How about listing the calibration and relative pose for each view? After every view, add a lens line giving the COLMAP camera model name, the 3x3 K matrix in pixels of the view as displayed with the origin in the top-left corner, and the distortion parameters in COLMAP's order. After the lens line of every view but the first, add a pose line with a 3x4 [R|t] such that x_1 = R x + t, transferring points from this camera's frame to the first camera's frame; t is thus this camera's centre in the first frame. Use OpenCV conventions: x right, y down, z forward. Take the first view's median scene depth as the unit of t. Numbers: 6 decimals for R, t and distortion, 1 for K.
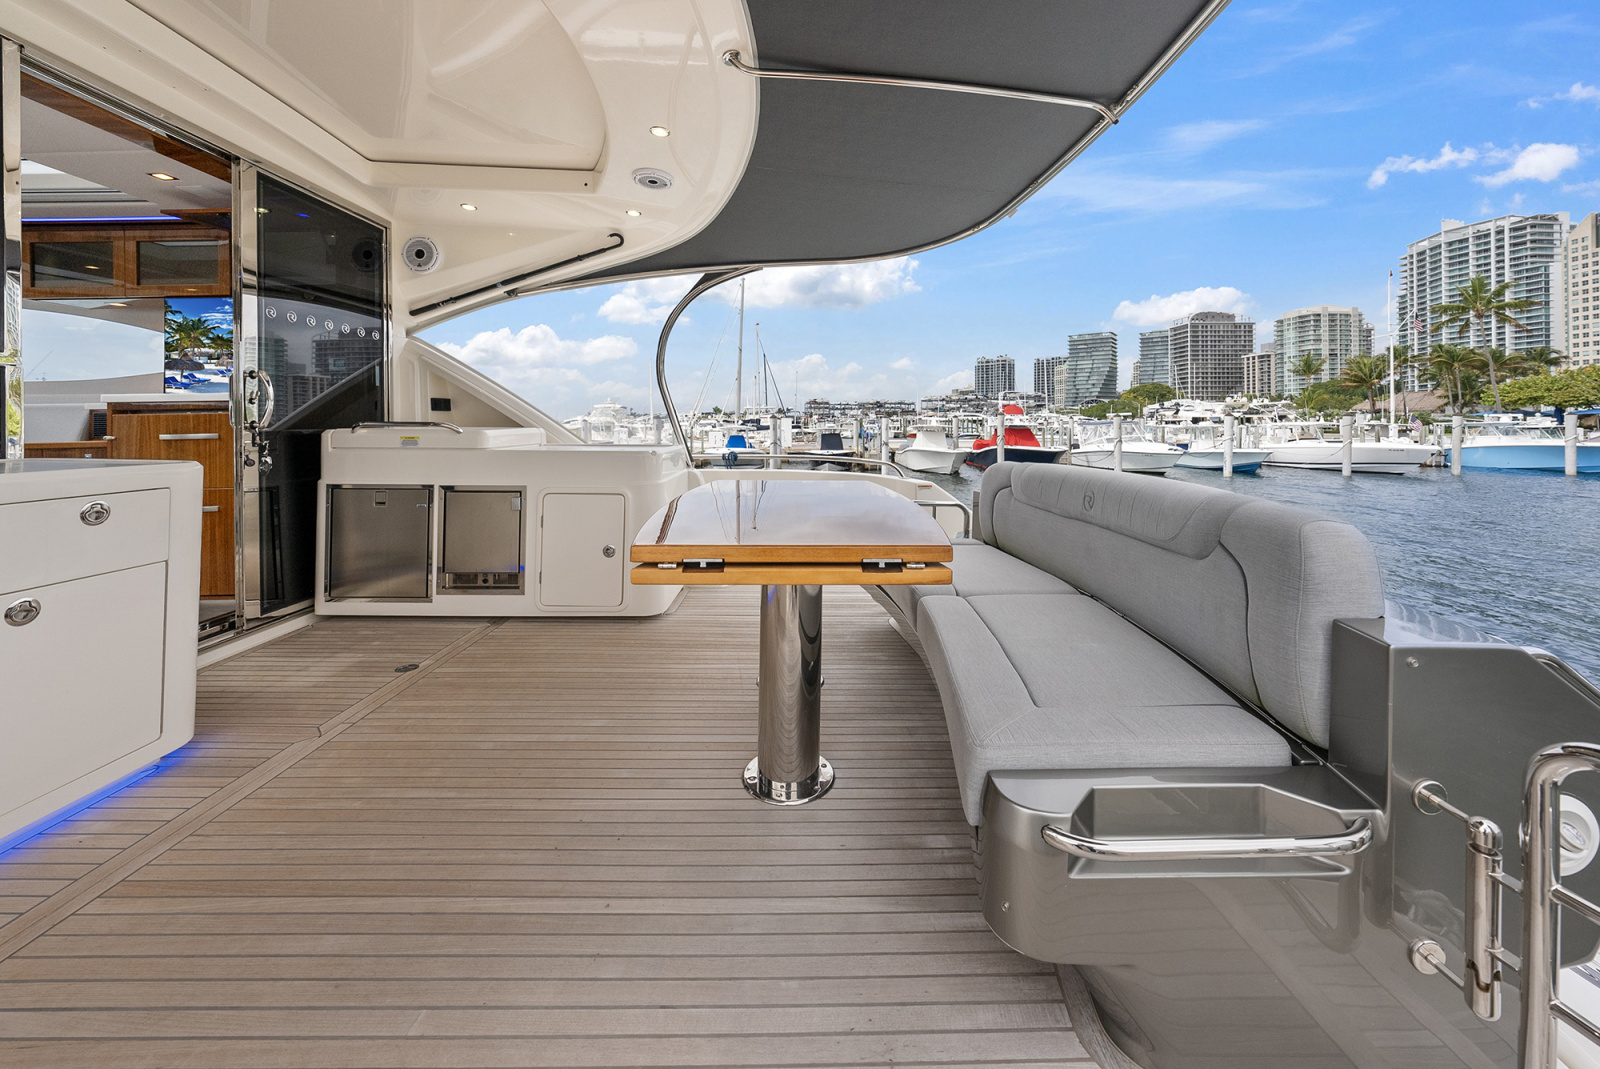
lens RADIAL K [[580.6, 0, 810.4], [0, 580.6, 412.8], [0, 0, 1]] dist [0.000454, 0.000115]
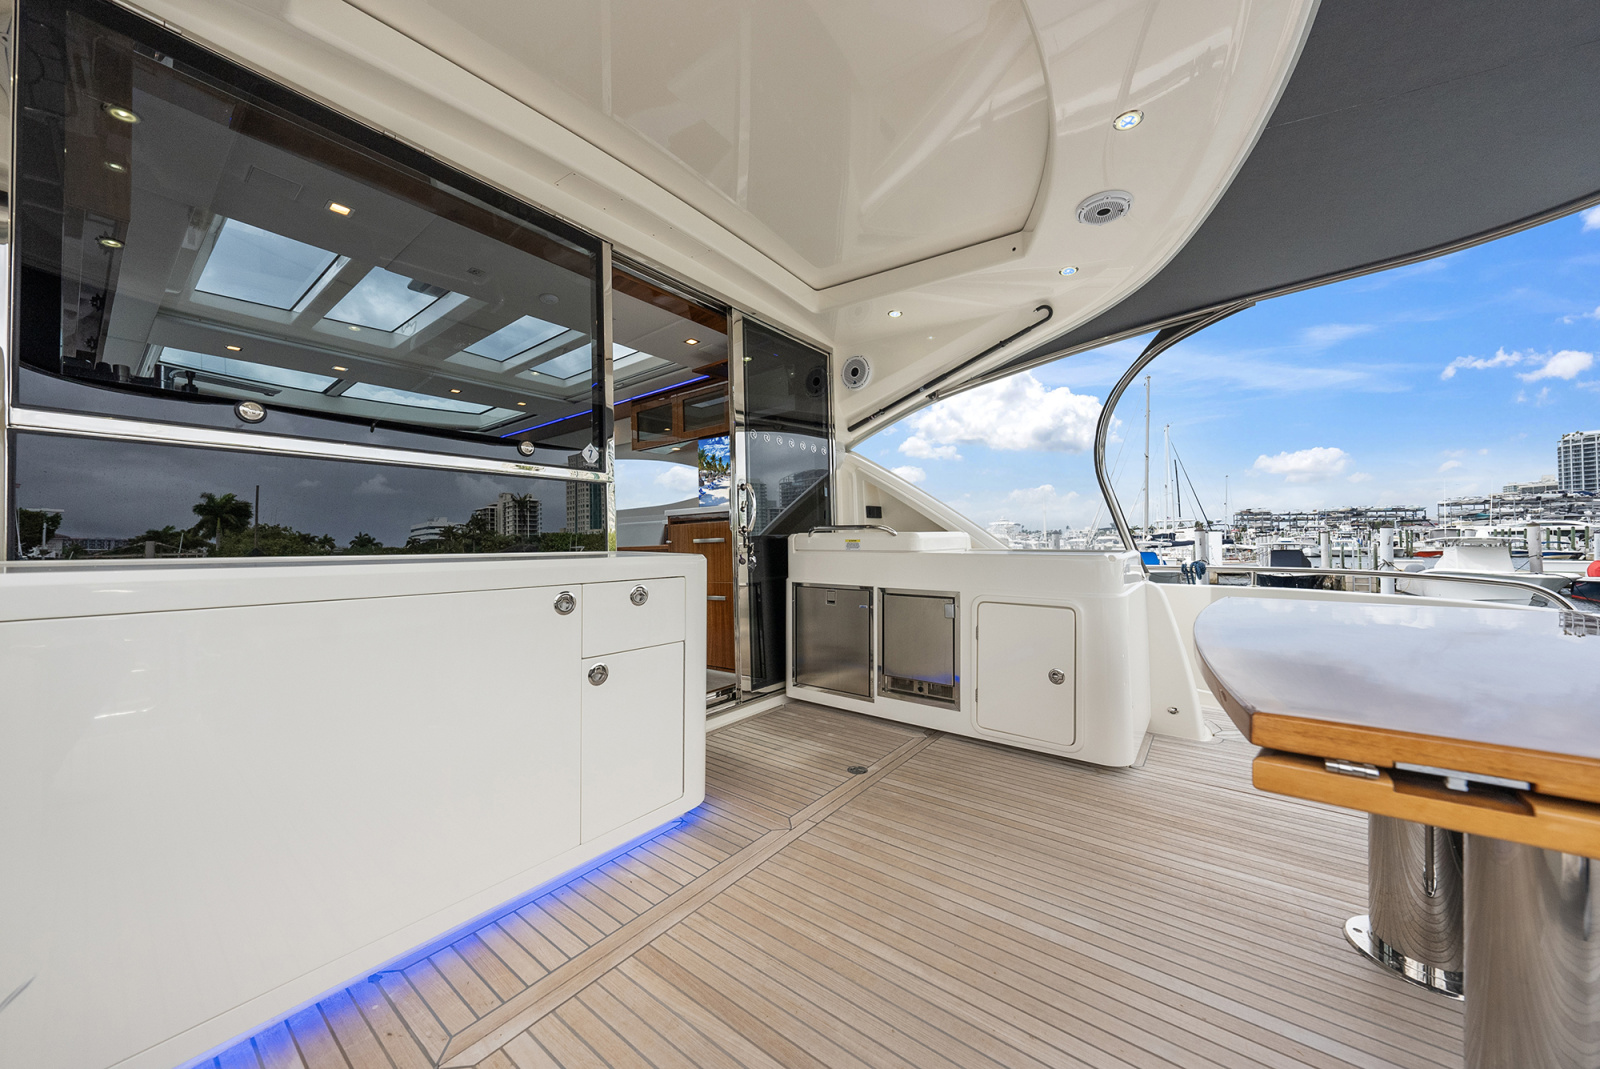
lens RADIAL K [[551.5, 0, 809.5], [0, 551.5, 527.7], [0, 0, 1]] dist [-0.002798, 0.000054]
pose [[0.786966, -0.022224, -0.616596, -0.136613], [0.018984, 0.999750, -0.011804, 0.029251], [0.616704, -0.002416, 0.787191, 0.169042]]
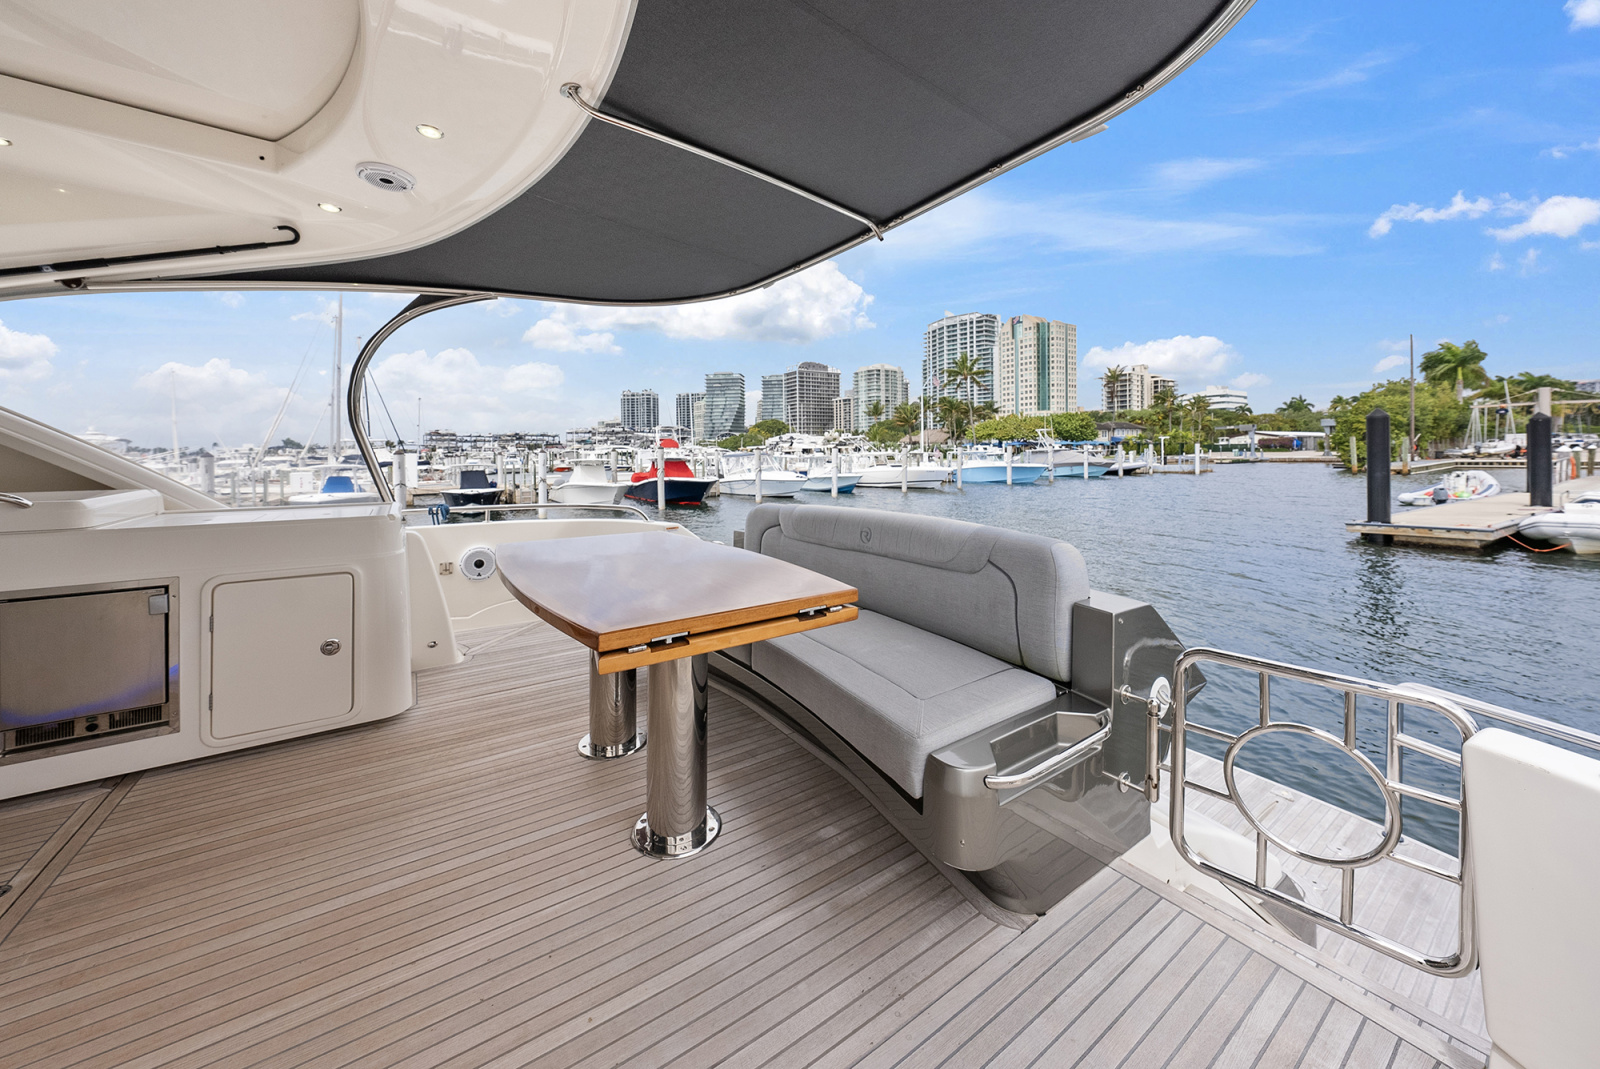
lens RADIAL K [[573.1, 0, 790.6], [0, 573.1, 468.2], [0, 0, 1]] dist [0.000423, -0.000048]
pose [[0.846271, -0.024103, 0.532207, -0.231010], [0.002634, 0.999153, 0.041062, -0.032229], [-0.532746, -0.033348, 0.845618, 0.031969]]
